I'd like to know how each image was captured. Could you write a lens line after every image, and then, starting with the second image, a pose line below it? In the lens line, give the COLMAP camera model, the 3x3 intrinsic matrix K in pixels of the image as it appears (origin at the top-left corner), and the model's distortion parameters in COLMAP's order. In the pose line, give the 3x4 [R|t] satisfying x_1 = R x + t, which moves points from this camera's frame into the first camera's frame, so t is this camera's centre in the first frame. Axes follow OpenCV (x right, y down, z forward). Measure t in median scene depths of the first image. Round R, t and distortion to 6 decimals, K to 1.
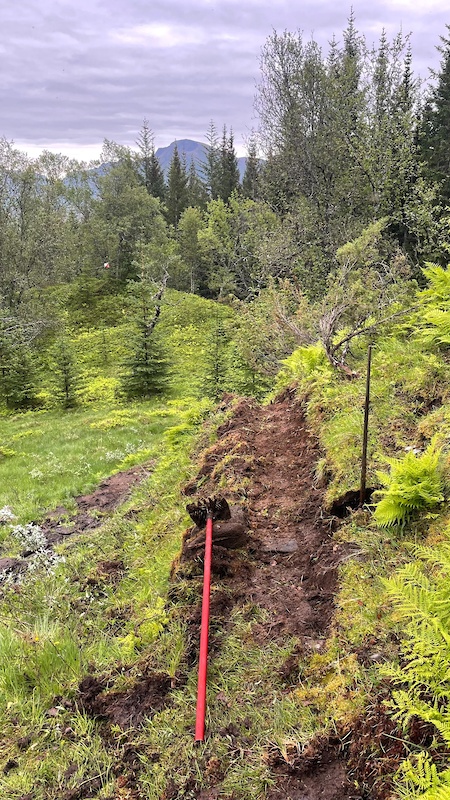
lens RADIAL K [[601.4, 0, 233.7], [0, 601.4, 396.2], [0, 0, 1]] dist [0.088872, -0.118782]
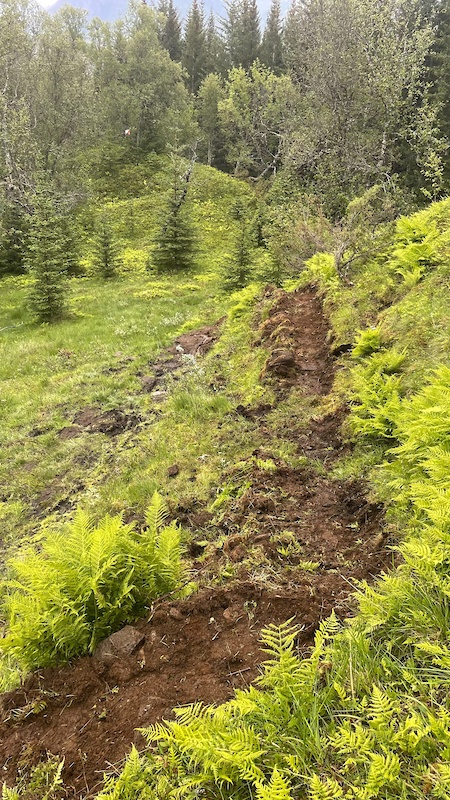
lens RADIAL K [[601.4, 0, 230.5], [0, 601.4, 407.9], [0, 0, 1]] dist [0.088872, -0.118782]
pose [[0.998873, 0.046980, 0.006718, -0.033111], [-0.047255, 0.971495, 0.232304, -0.016966], [0.004387, -0.232359, 0.972620, -0.180354]]
